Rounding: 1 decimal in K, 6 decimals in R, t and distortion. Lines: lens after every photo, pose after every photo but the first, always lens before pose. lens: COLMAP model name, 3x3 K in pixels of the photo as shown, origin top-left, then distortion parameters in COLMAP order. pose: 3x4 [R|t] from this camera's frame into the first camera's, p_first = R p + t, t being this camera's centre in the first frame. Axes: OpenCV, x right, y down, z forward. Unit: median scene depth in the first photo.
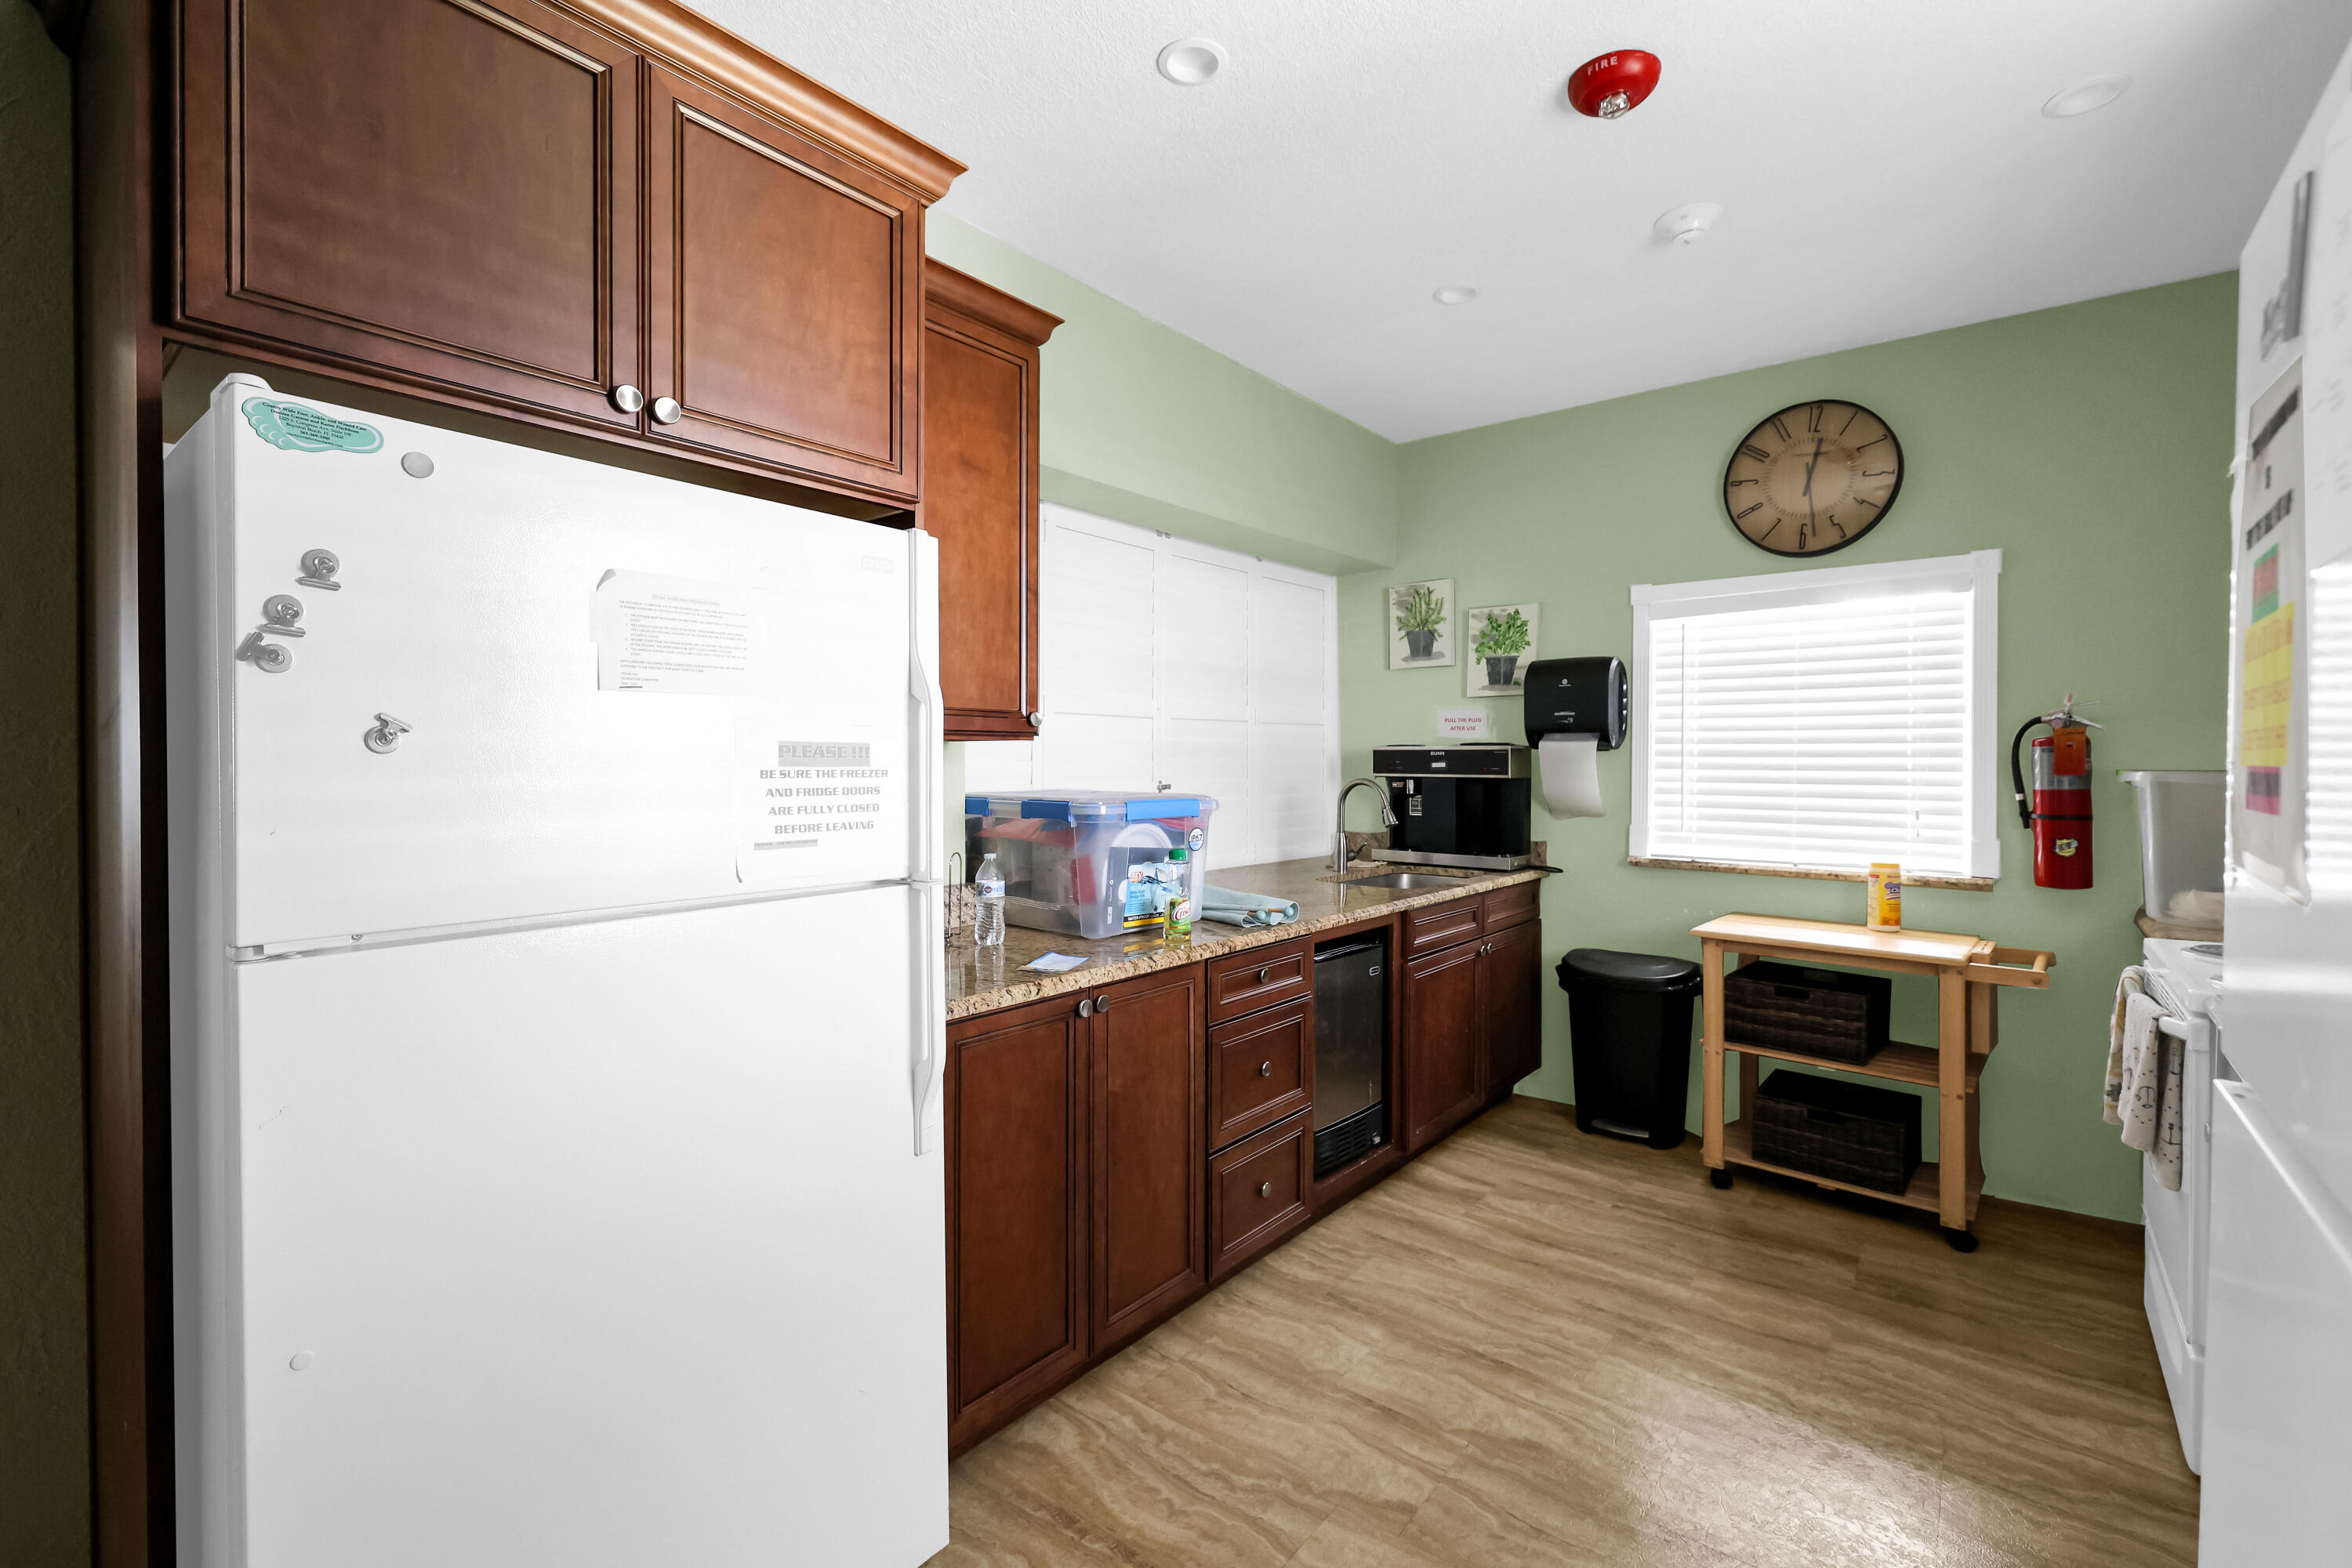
lens RADIAL K [[1018.2, 0, 1185.5], [0, 1018.2, 771.6], [0, 0, 1]] dist [0.001802, -0.000340]
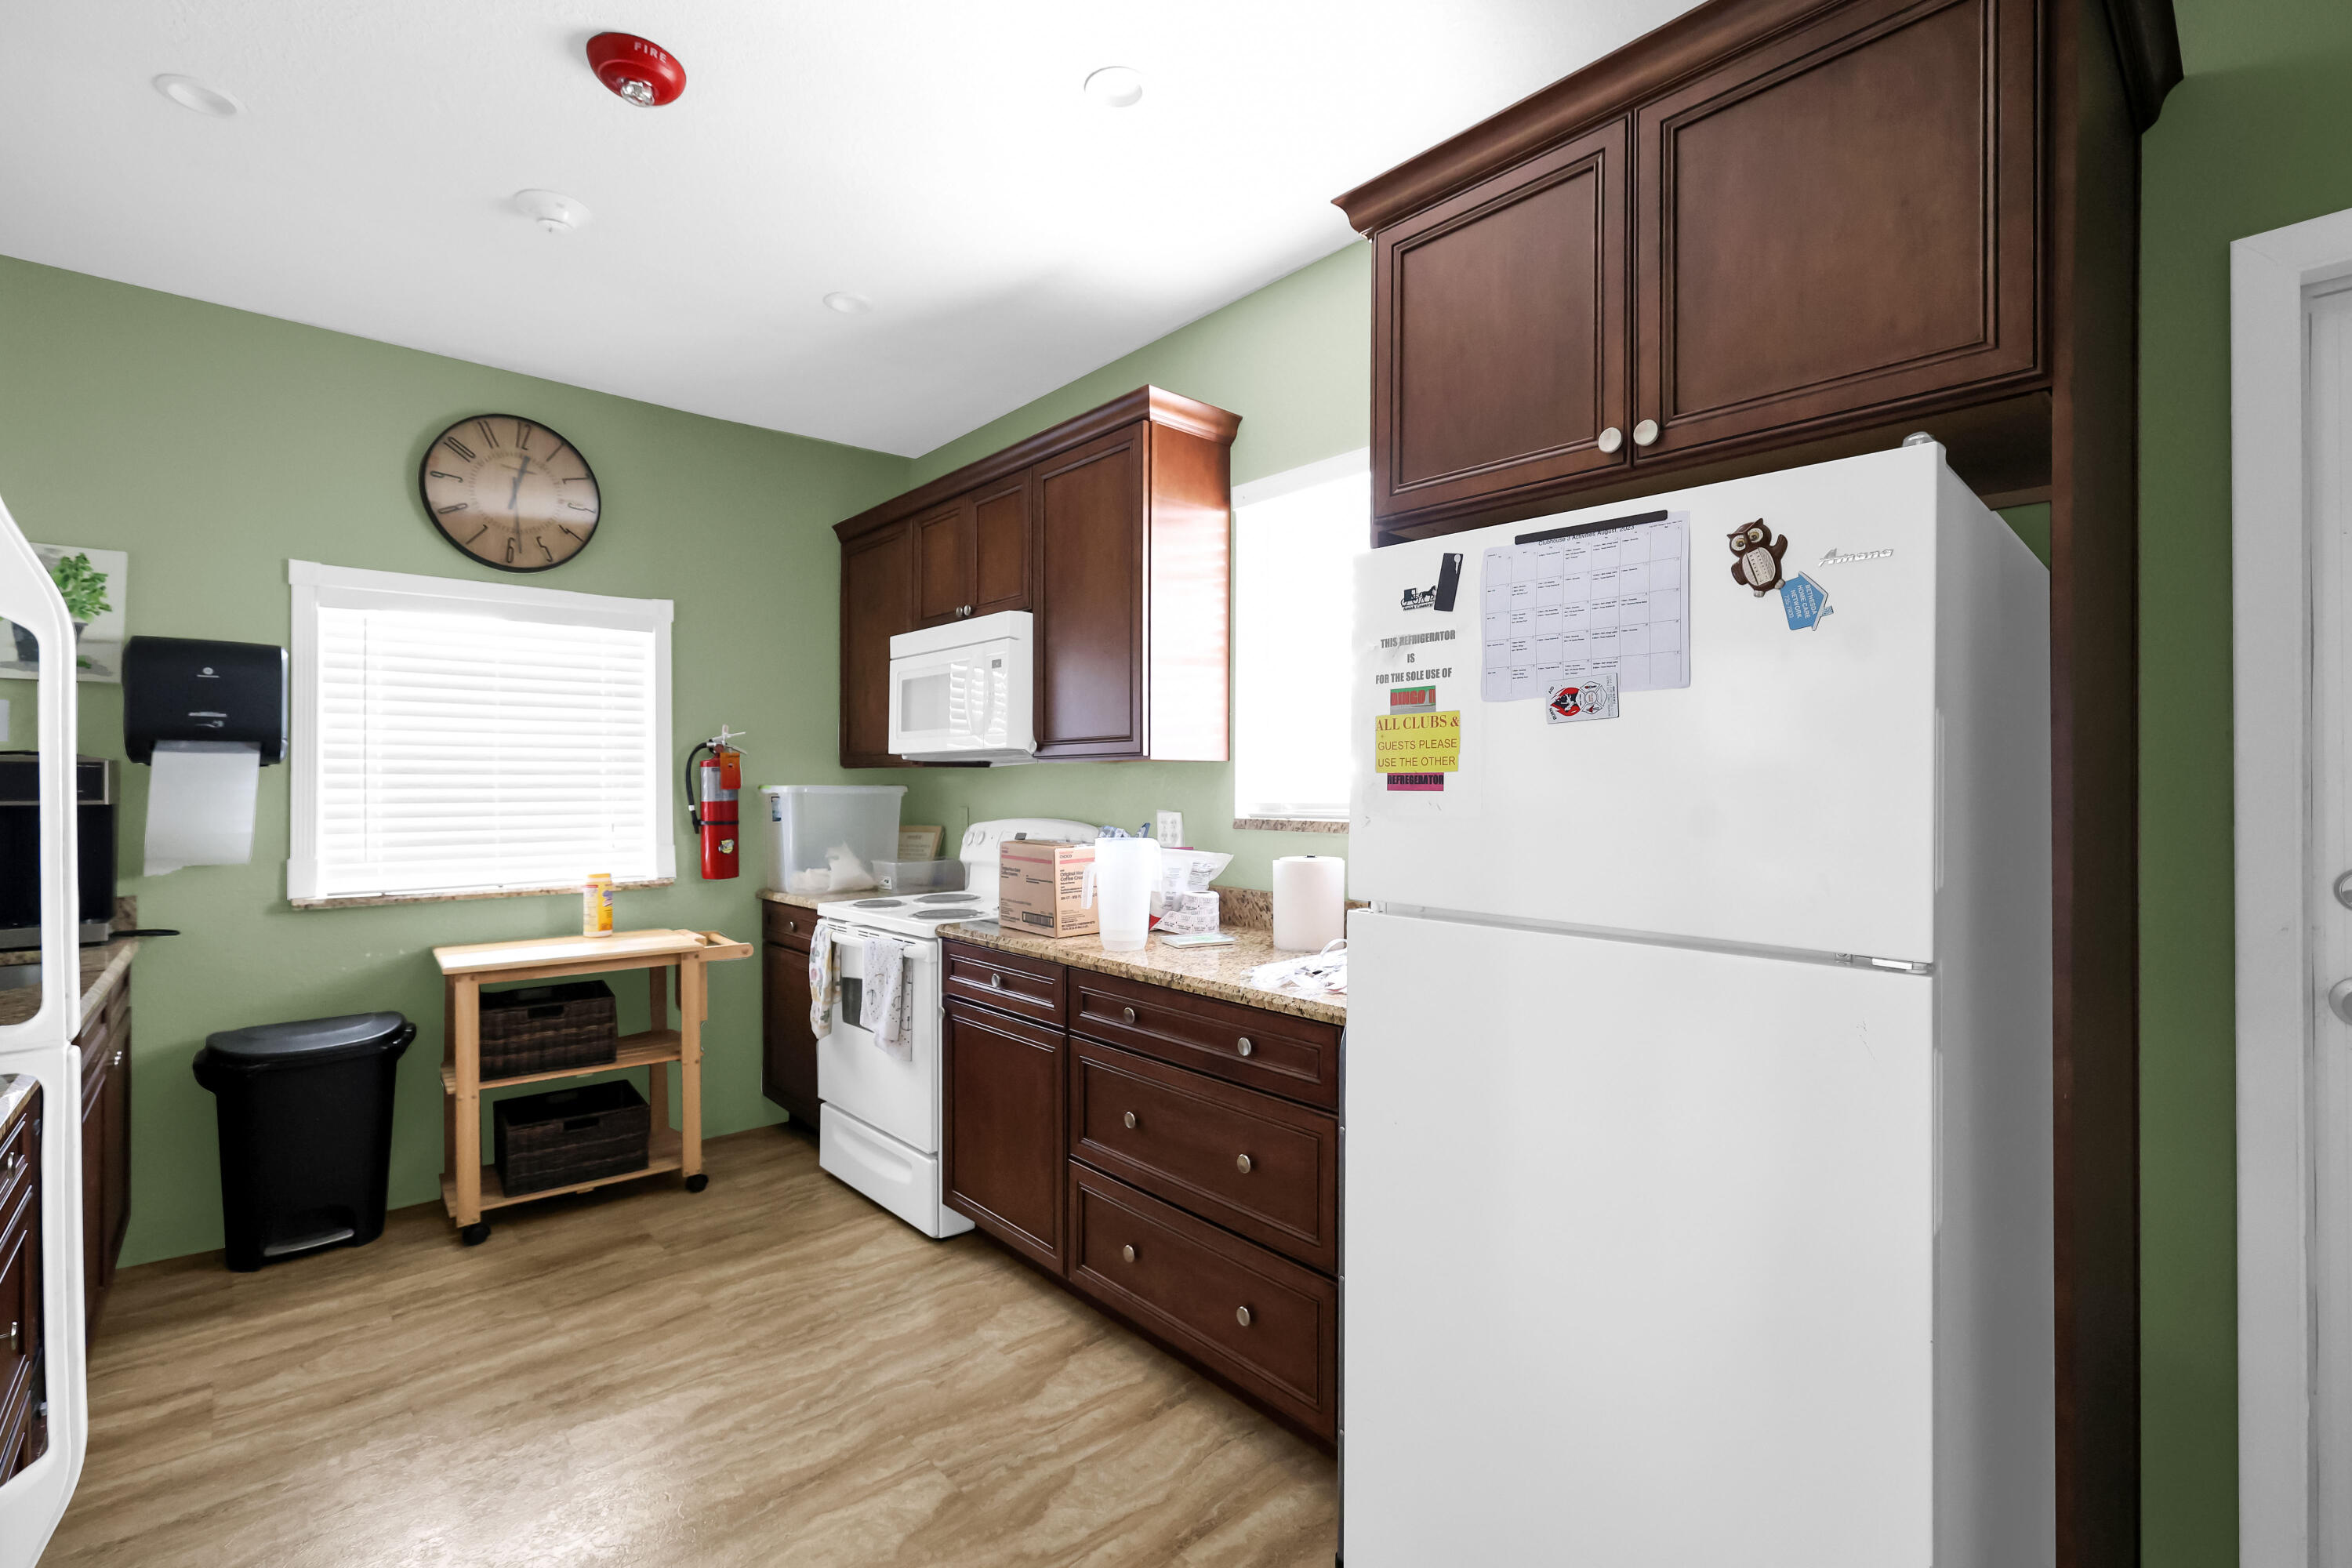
lens RADIAL K [[1018.2, 0, 1185.1], [0, 1018.2, 783.5], [0, 0, 1]] dist [0.001802, -0.000340]
pose [[0.153280, -0.005109, 0.988170, -0.291703], [0.013635, 0.999902, 0.003055, -0.000172], [-0.988089, 0.013006, 0.153335, 0.228922]]
